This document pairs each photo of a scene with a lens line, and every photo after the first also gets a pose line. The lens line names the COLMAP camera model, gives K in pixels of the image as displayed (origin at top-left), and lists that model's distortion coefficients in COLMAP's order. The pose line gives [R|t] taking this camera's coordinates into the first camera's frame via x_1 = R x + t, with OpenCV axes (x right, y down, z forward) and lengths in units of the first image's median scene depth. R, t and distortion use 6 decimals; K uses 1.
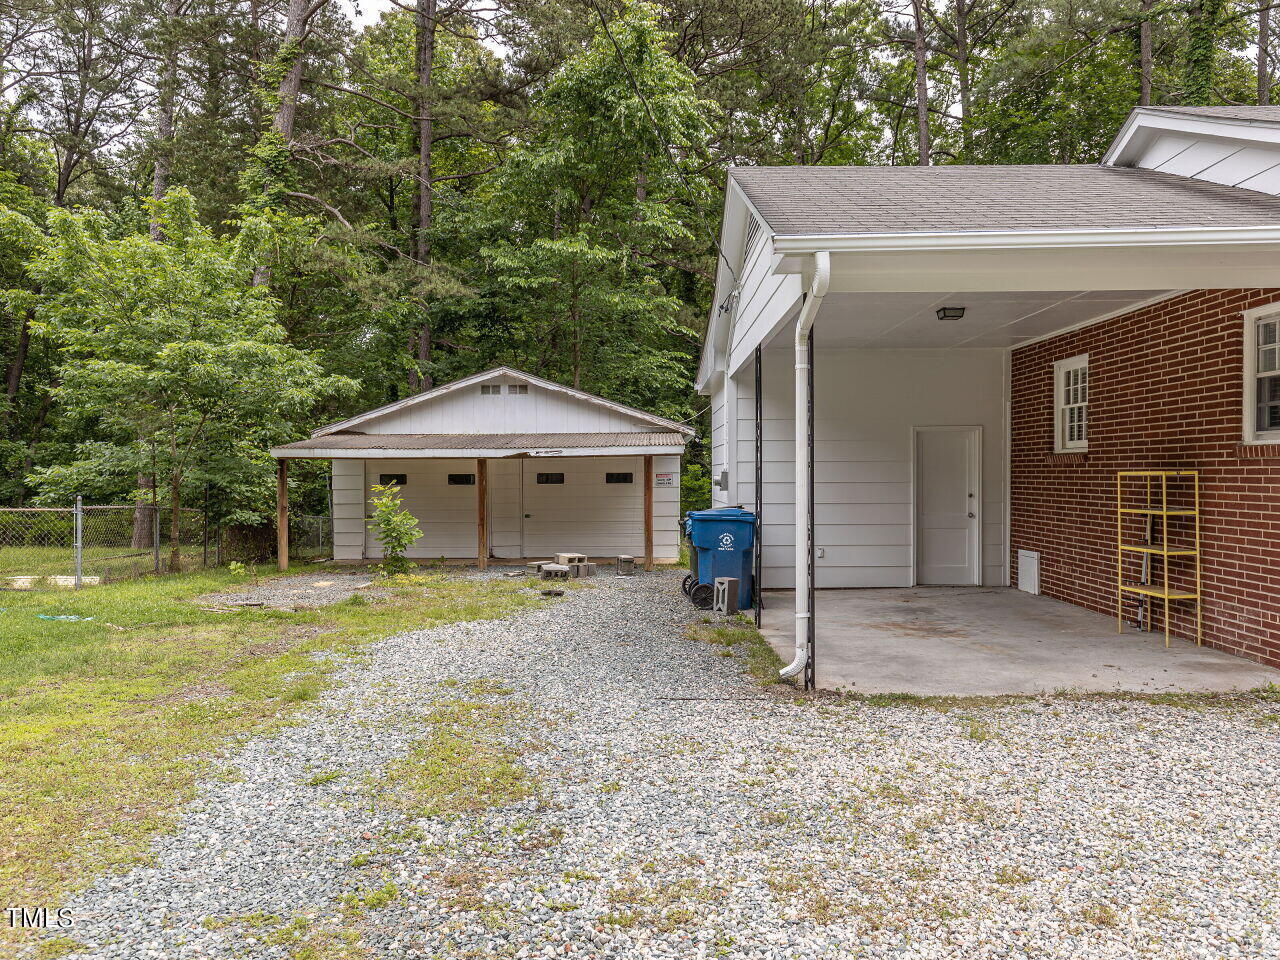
lens RADIAL K [[952.8, 0, 638.8], [0, 952.8, 489.8], [0, 0, 1]] dist [-0.010390, 0.002795]
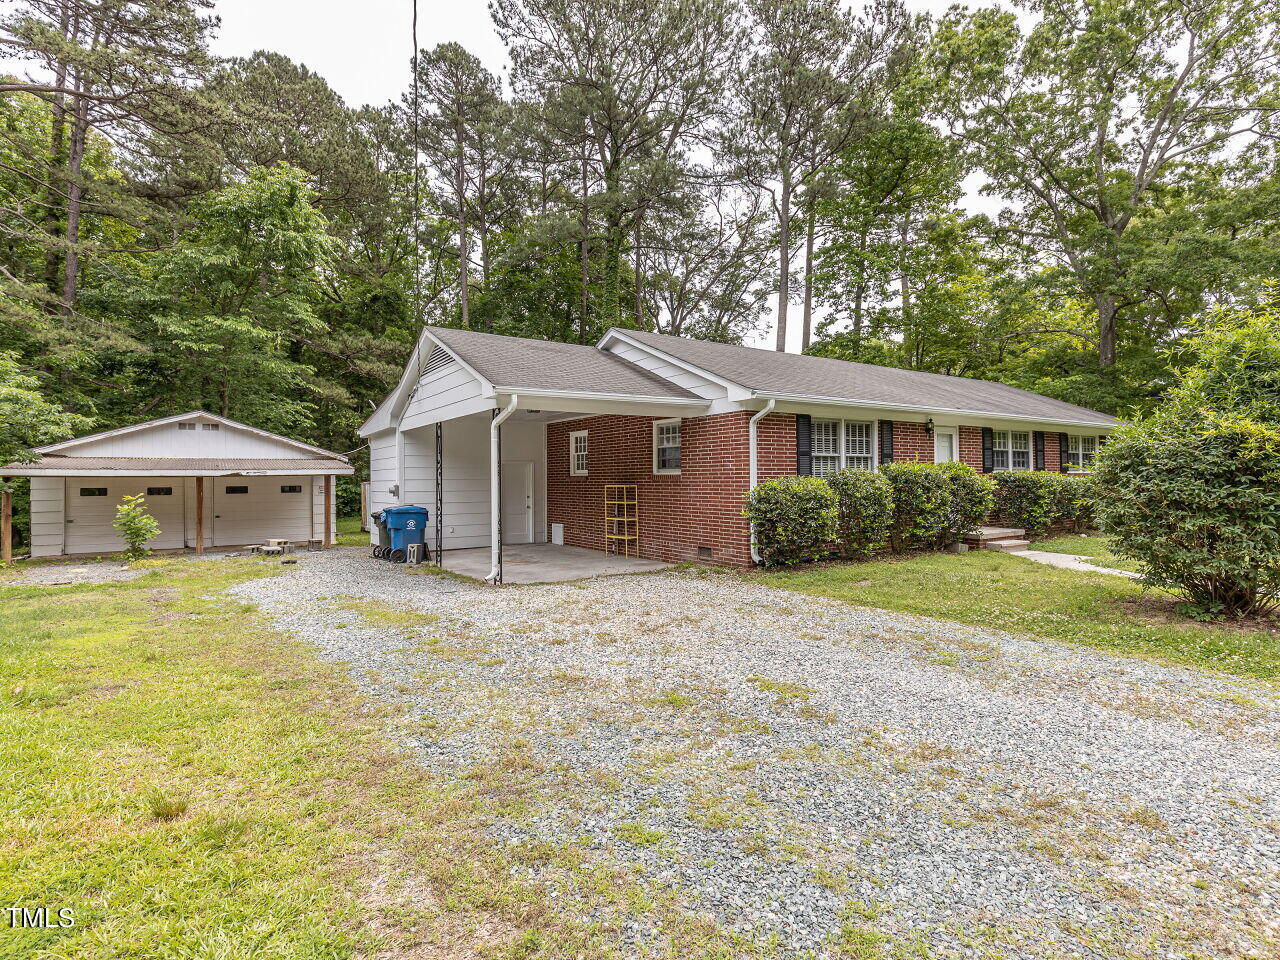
lens RADIAL K [[952.8, 0, 639.9], [0, 952.8, 476.7], [0, 0, 1]] dist [-0.010390, 0.002795]
pose [[0.804271, -0.005270, 0.594239, -0.508353], [0.013747, 0.999858, -0.009739, -0.010560], [-0.594103, 0.016002, 0.804230, -0.573963]]
